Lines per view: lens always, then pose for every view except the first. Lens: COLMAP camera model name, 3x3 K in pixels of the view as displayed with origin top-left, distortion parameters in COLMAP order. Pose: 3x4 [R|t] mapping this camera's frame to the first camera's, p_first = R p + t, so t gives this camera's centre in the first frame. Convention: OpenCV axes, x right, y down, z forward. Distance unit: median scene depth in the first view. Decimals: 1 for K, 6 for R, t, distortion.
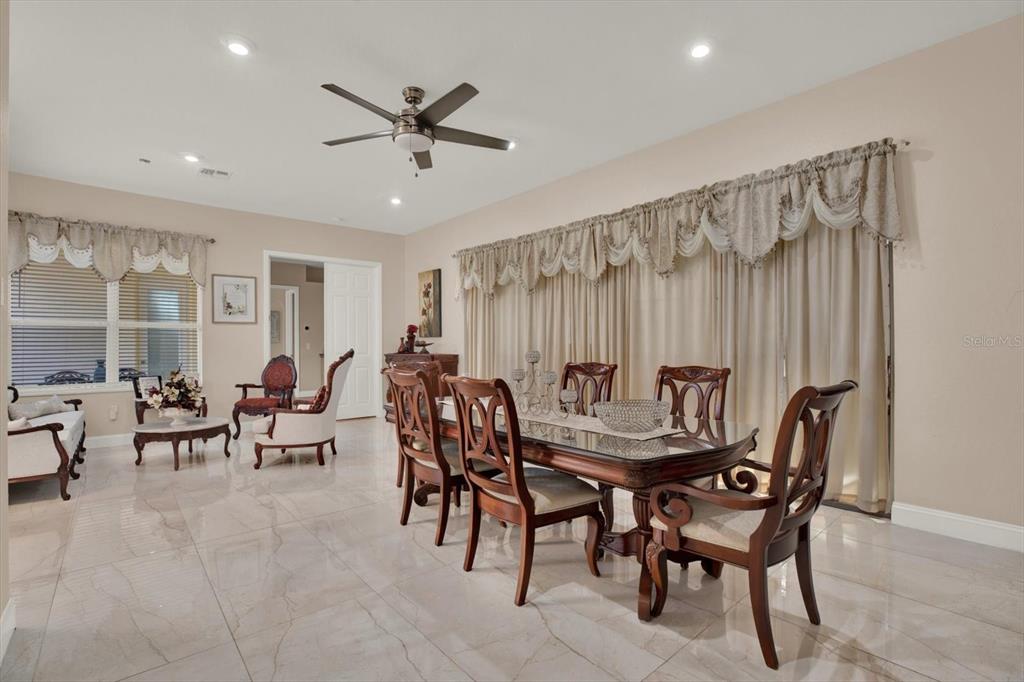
lens RADIAL K [[473.7, 0, 512.8], [0, 473.7, 341.1], [0, 0, 1]] dist [-0.025319, 0.006346]
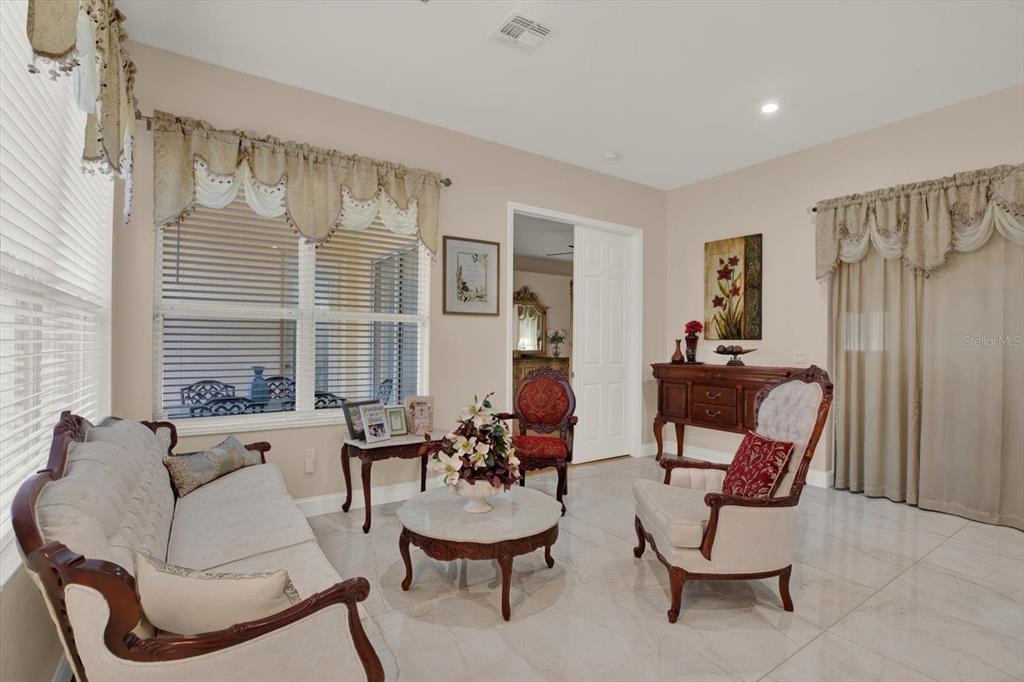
lens RADIAL K [[473.7, 0, 509.1], [0, 473.7, 335.9], [0, 0, 1]] dist [-0.025319, 0.006346]
pose [[0.994173, 0.013365, -0.106963, -0.519594], [-0.014159, 0.999878, -0.006667, -0.006733], [0.106861, 0.008143, 0.994241, 0.408747]]
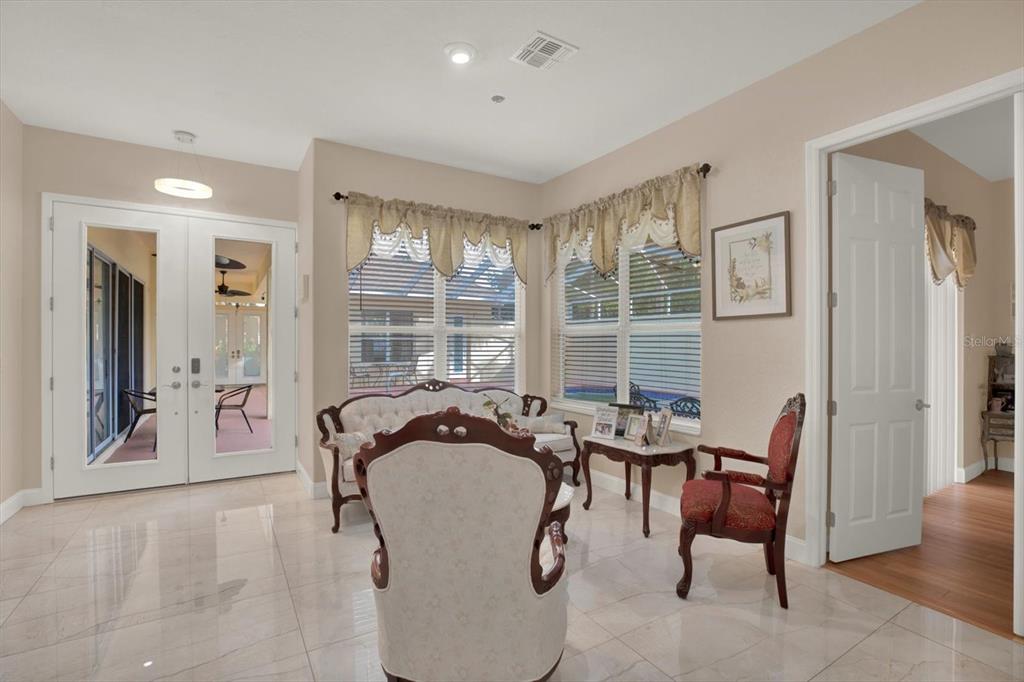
lens RADIAL K [[473.7, 0, 509.7], [0, 473.7, 338.9], [0, 0, 1]] dist [-0.025319, 0.006346]
pose [[-0.140835, -0.011583, -0.989965, -0.080815], [-0.007313, 0.999916, -0.010659, -0.010435], [0.990006, 0.005738, -0.140907, 0.904593]]
